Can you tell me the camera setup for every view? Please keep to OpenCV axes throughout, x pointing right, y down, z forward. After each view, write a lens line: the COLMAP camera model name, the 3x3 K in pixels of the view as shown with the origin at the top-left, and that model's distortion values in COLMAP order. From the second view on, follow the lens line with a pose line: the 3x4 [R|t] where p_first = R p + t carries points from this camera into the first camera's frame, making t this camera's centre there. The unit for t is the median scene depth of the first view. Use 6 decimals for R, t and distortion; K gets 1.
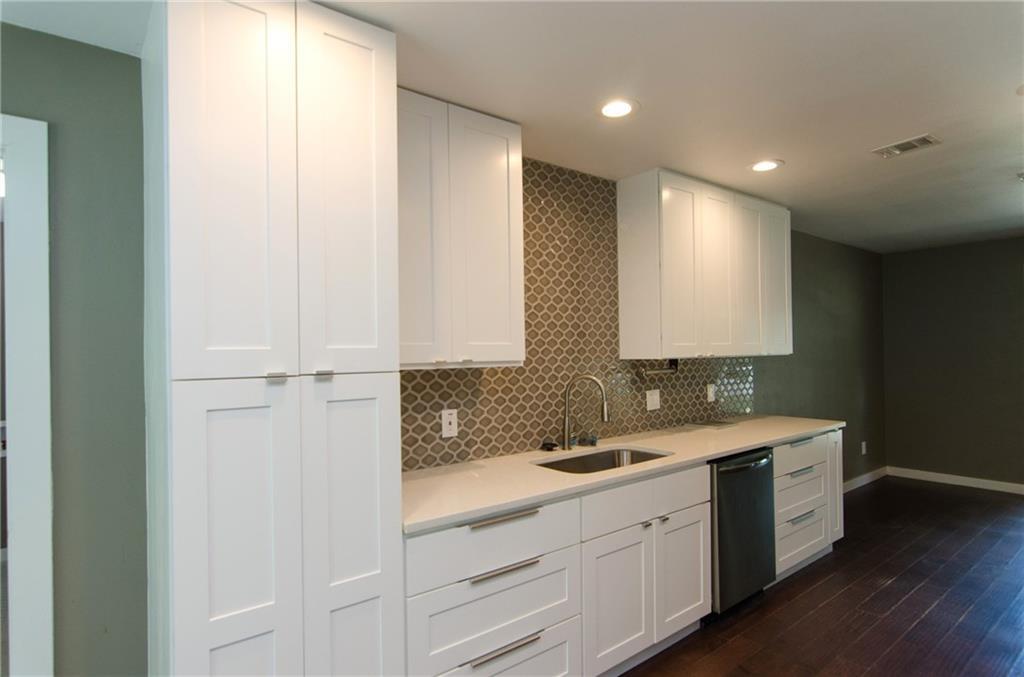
lens RADIAL K [[533.1, 0, 514.0], [0, 533.1, 350.0], [0, 0, 1]] dist [-0.005130, -0.000624]
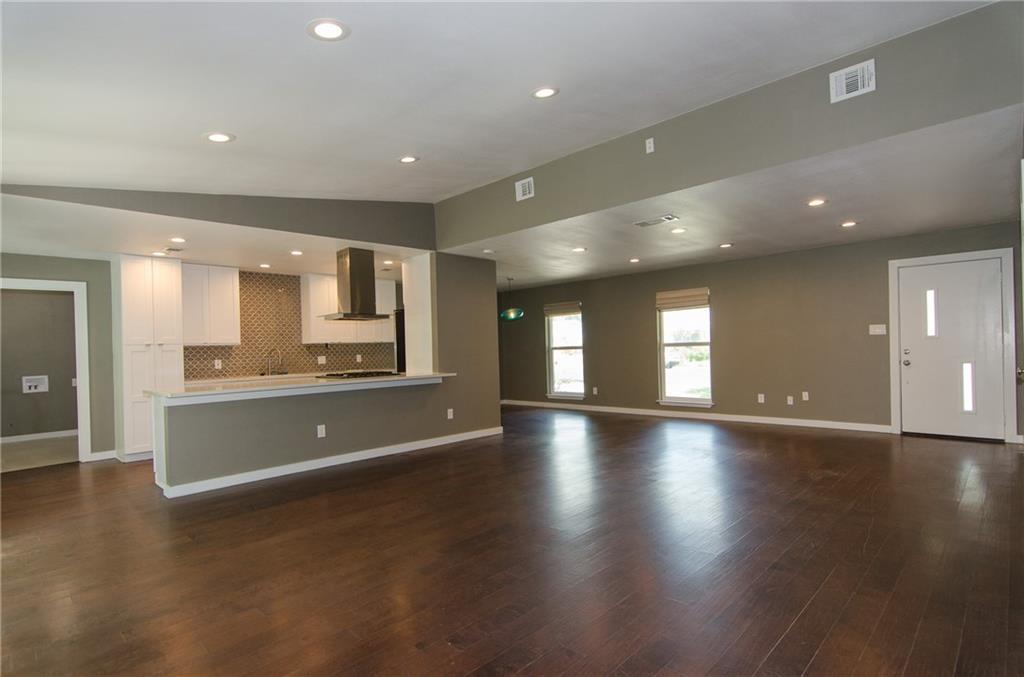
lens RADIAL K [[509.1, 0, 513.5], [0, 509.1, 349.4], [0, 0, 1]] dist [-0.003113, -0.000283]
pose [[0.992027, -0.014280, 0.125212, 1.018754], [0.014272, 0.999898, 0.000967, 0.063551], [-0.125213, 0.000828, 0.992130, -1.787206]]
